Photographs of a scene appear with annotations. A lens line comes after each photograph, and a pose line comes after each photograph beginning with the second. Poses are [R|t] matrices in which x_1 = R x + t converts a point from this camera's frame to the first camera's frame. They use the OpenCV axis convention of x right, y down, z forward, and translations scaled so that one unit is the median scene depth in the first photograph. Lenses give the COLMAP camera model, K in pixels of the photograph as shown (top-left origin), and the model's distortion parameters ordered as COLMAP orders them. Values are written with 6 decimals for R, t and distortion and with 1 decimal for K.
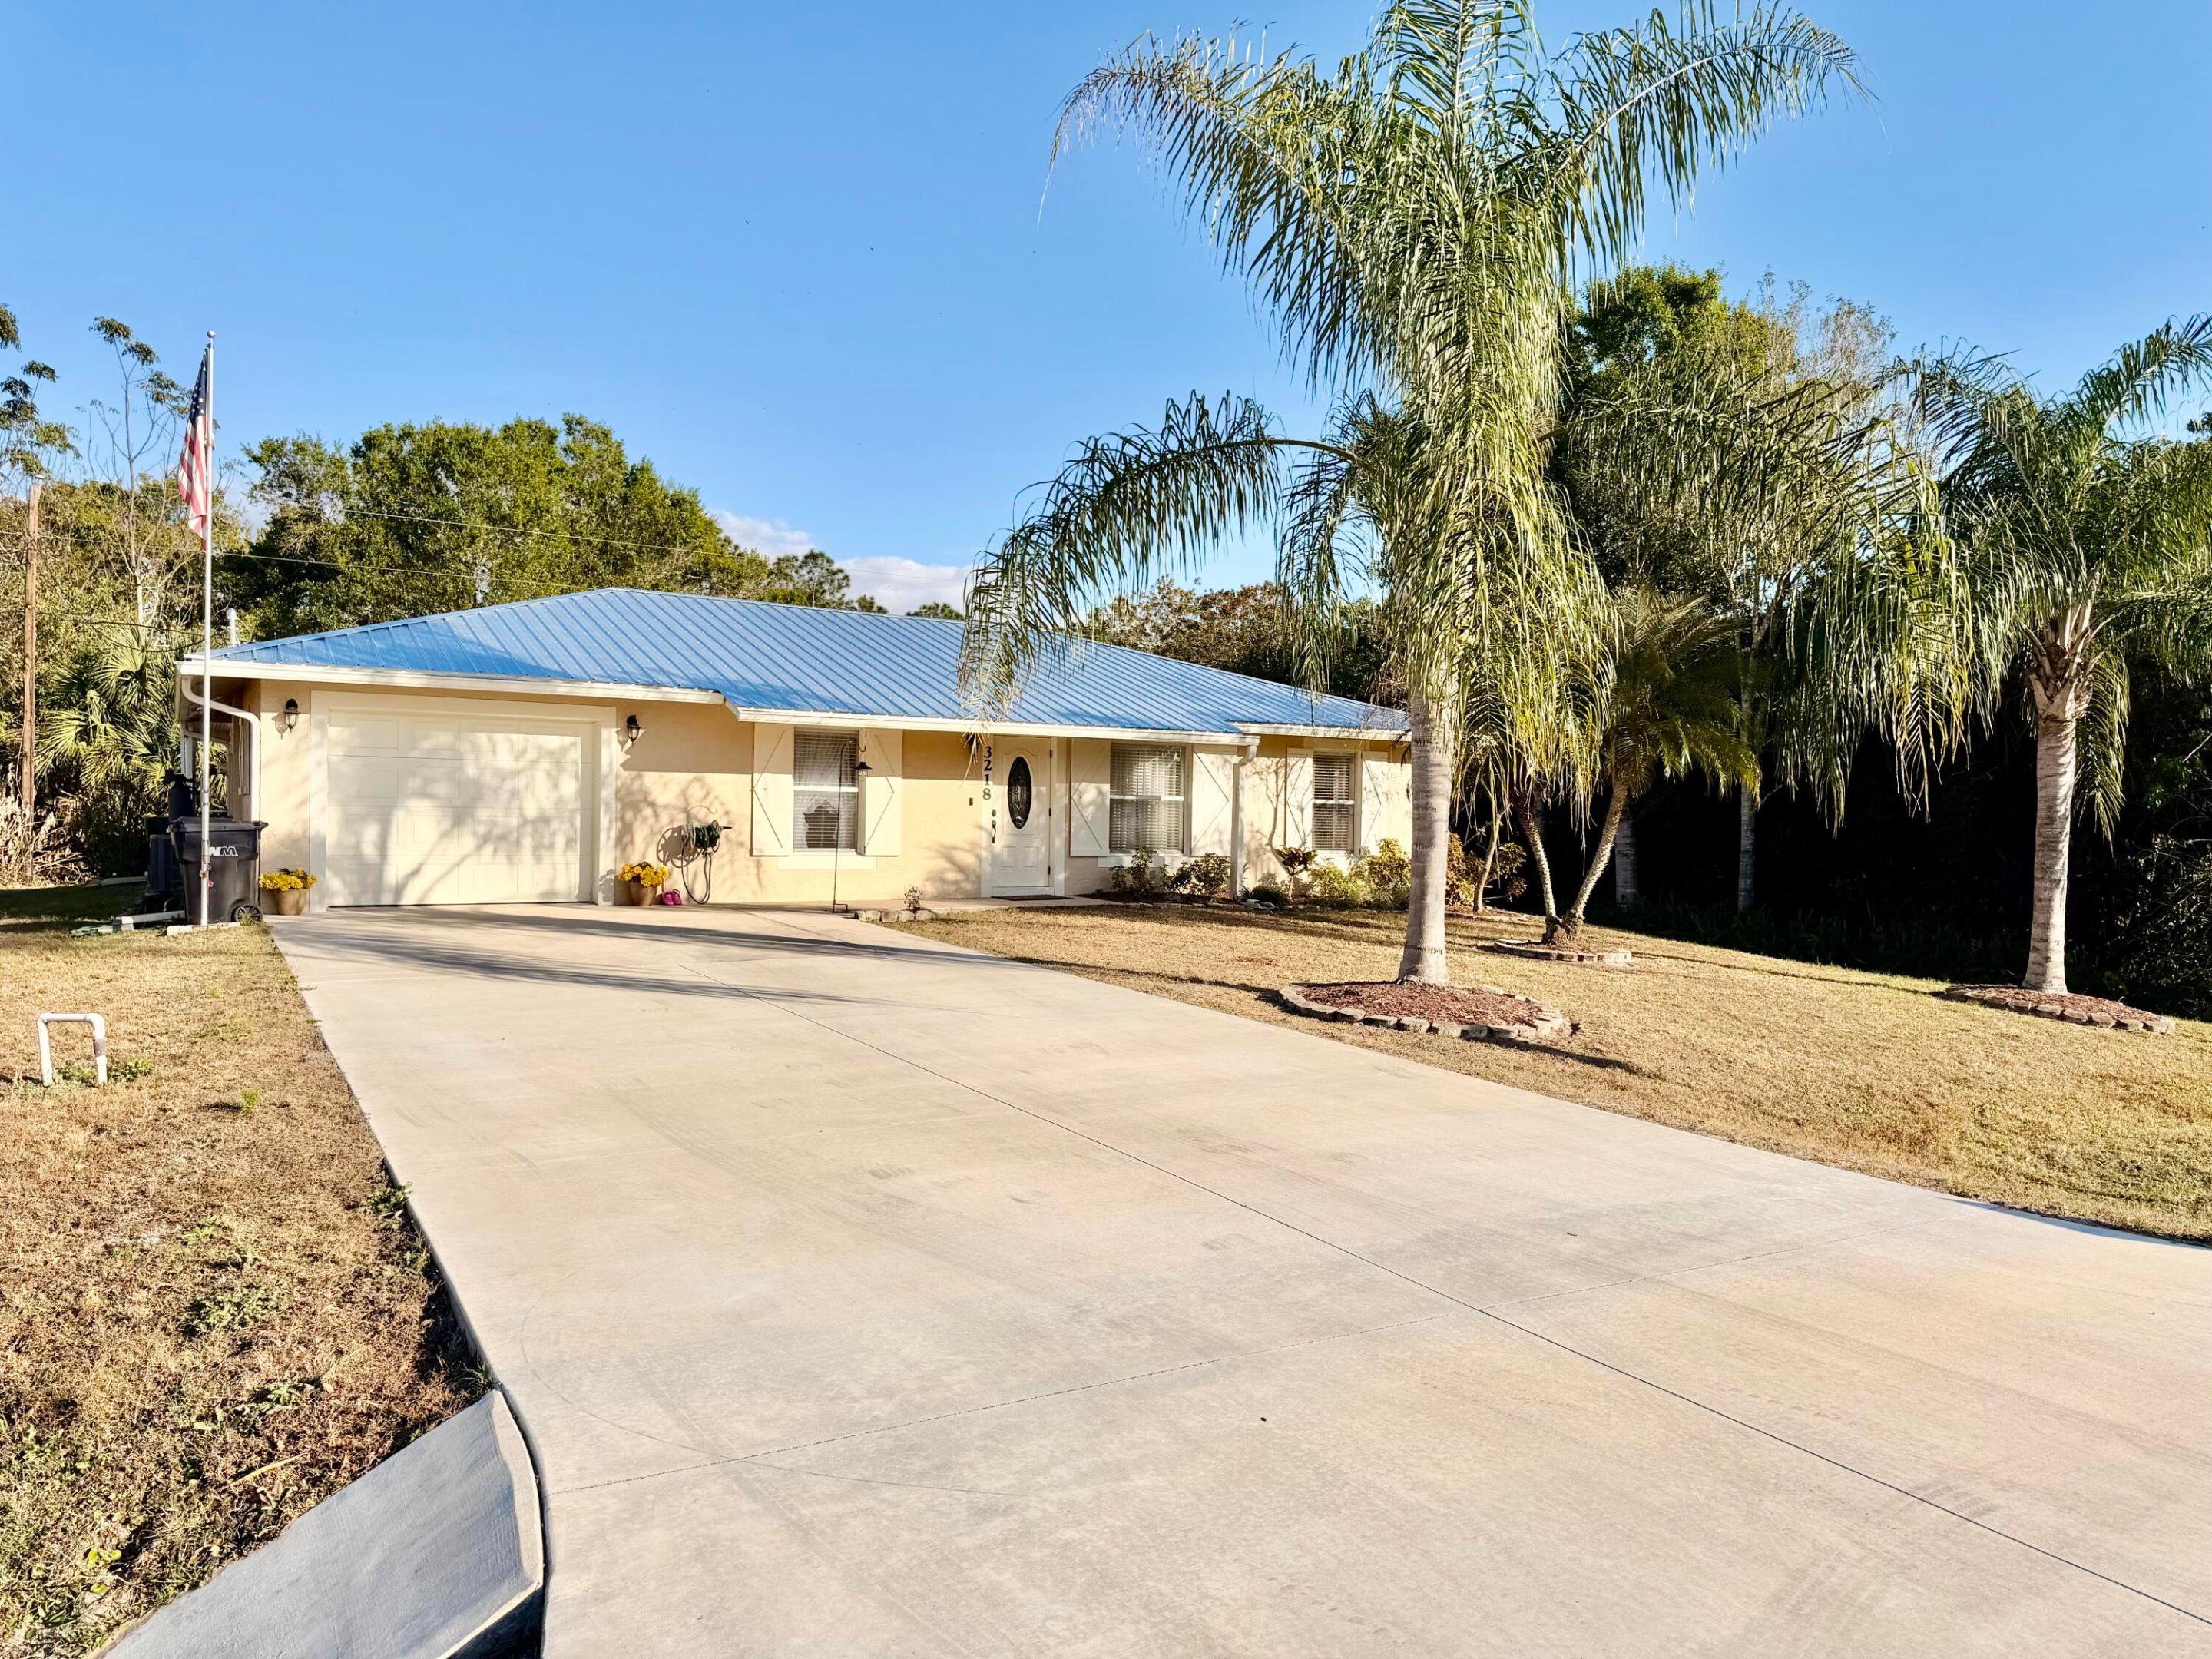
lens RADIAL K [[1562.6, 0, 1113.2], [0, 1562.6, 830.4], [0, 0, 1]] dist [0.114803, -0.161023]
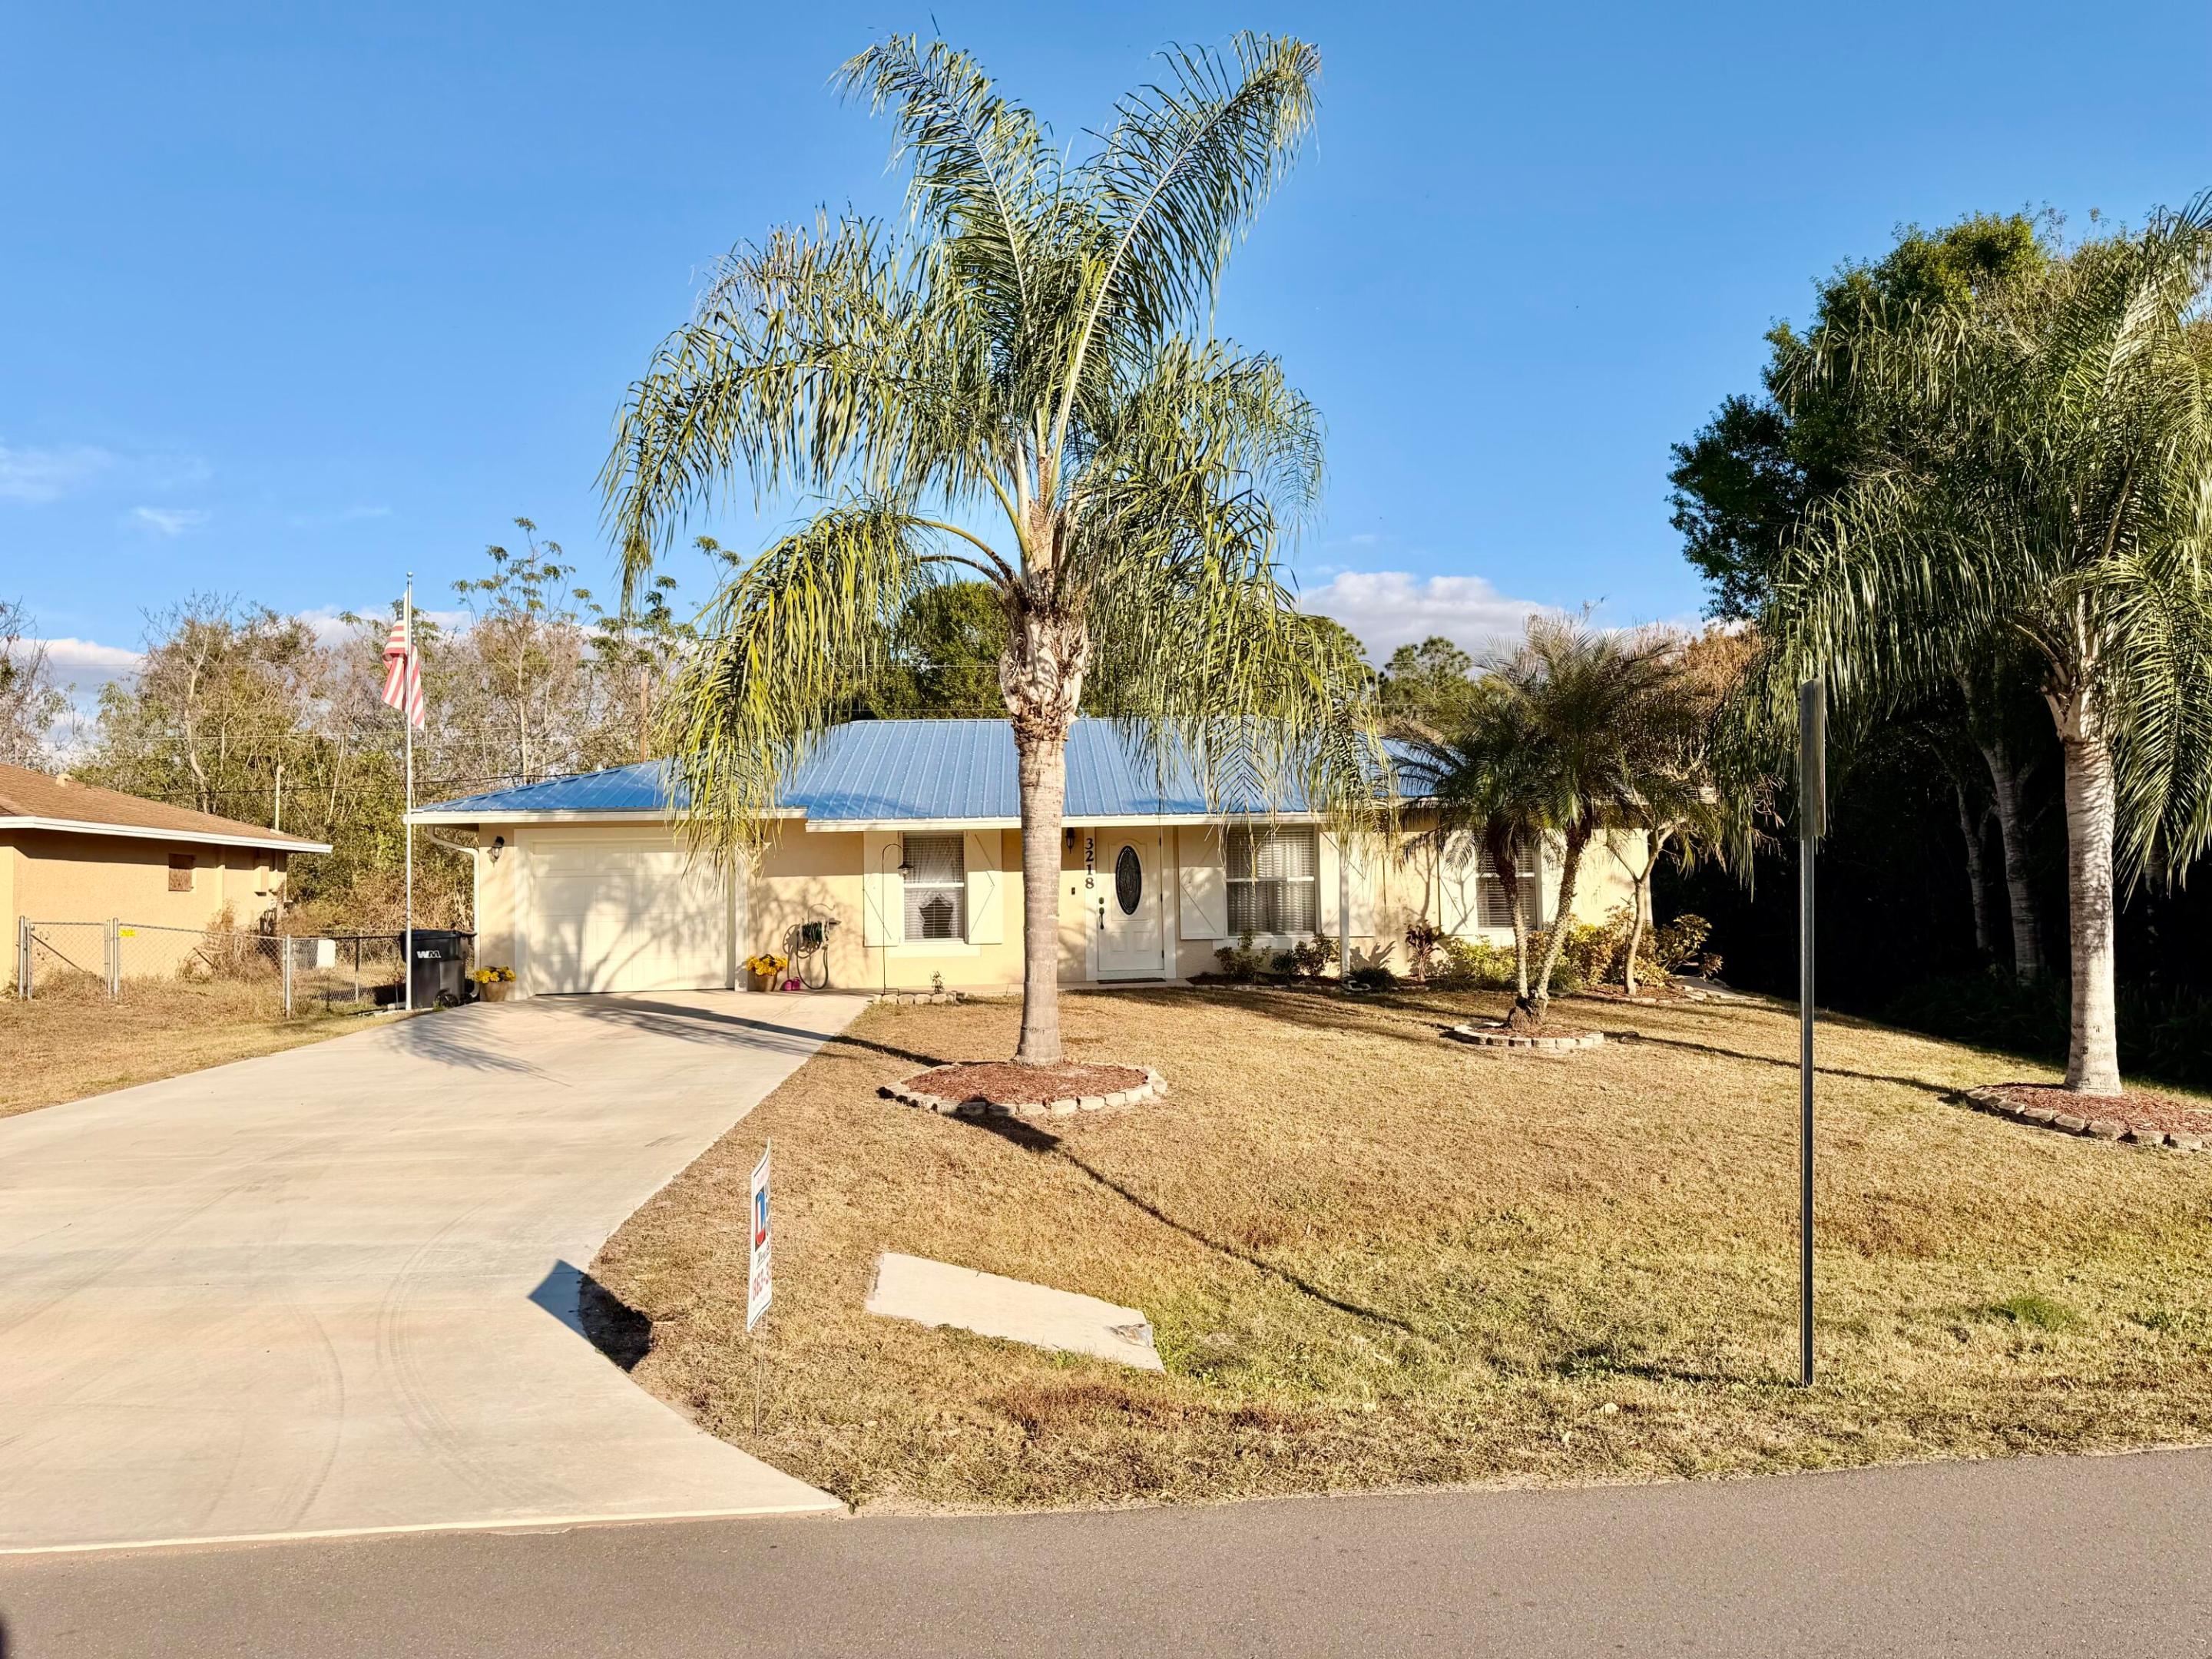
lens RADIAL K [[1565.5, 0, 1100.6], [0, 1565.5, 819.3], [0, 0, 1]] dist [0.149232, -0.221125]
pose [[0.876740, -0.059264, -0.477299, 0.453990], [0.030358, 0.997219, -0.068056, 0.006492], [0.480005, 0.045178, 0.876102, 0.071537]]
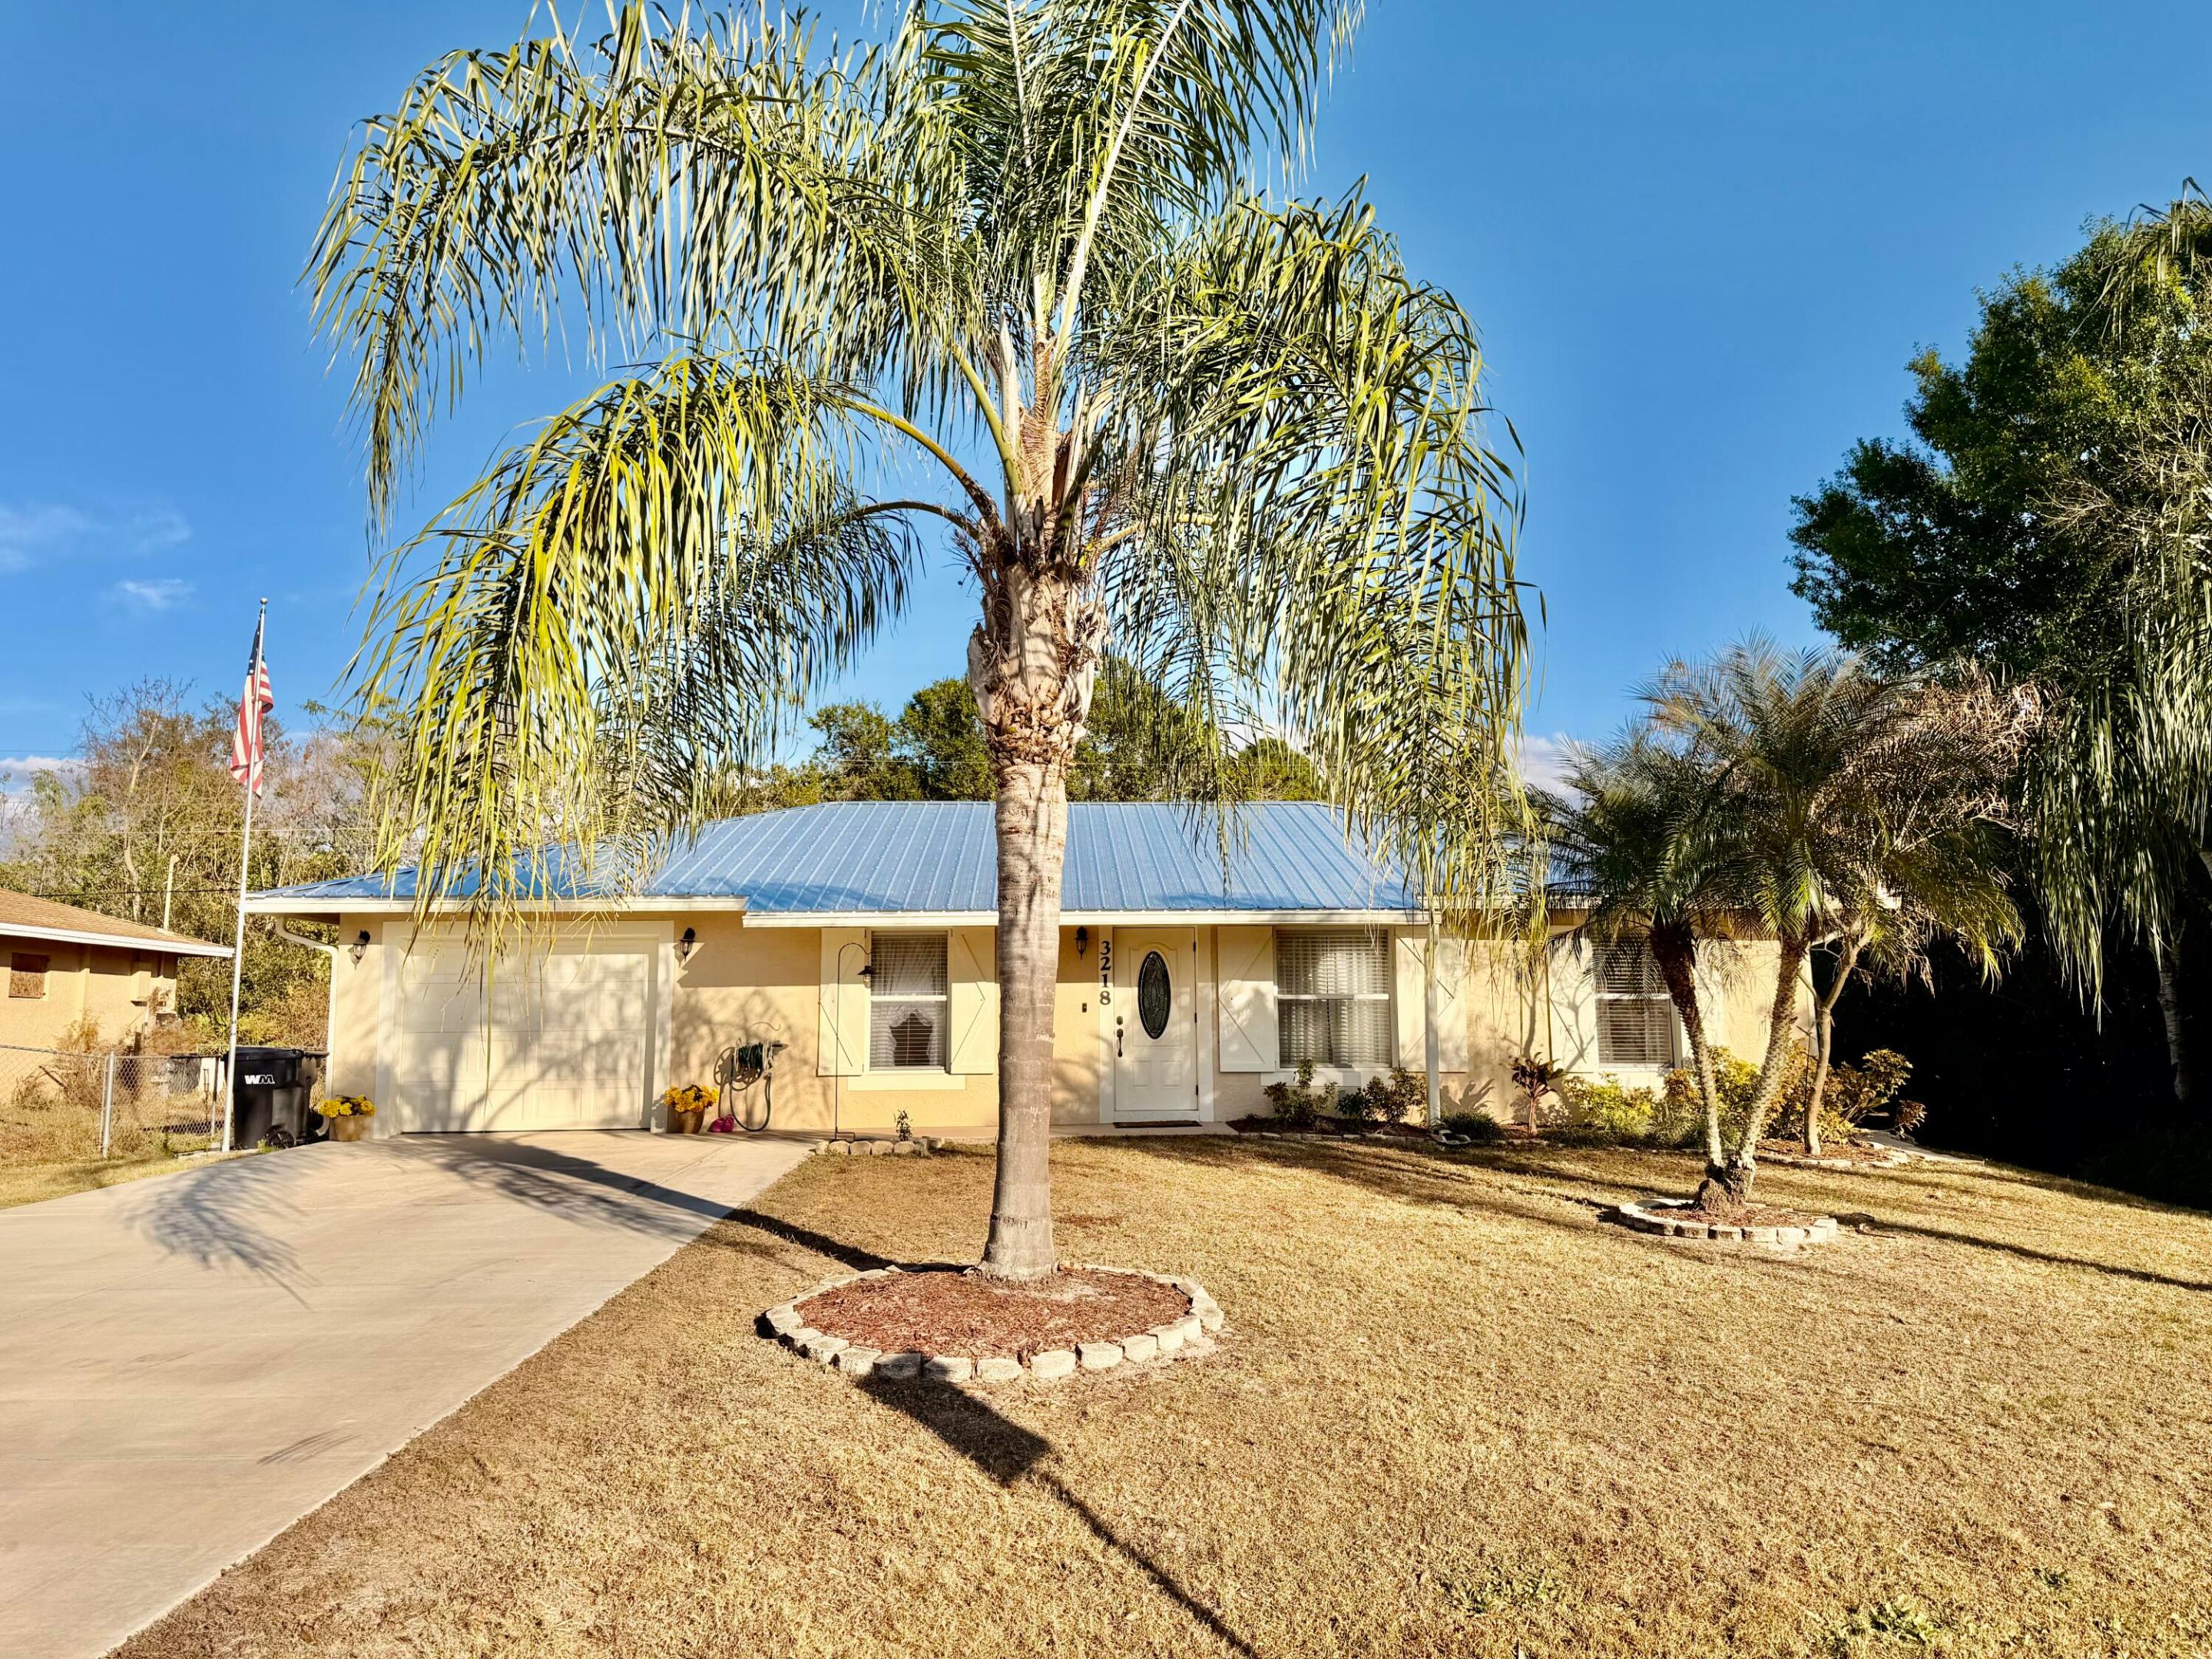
lens RADIAL K [[1562.6, 0, 1113.2], [0, 1562.6, 830.4], [0, 0, 1]] dist [0.114803, -0.161023]
pose [[0.875652, -0.082846, -0.475784, 0.343625], [0.017173, 0.989895, -0.140761, 0.006073], [0.482638, 0.115087, 0.868226, 0.272182]]
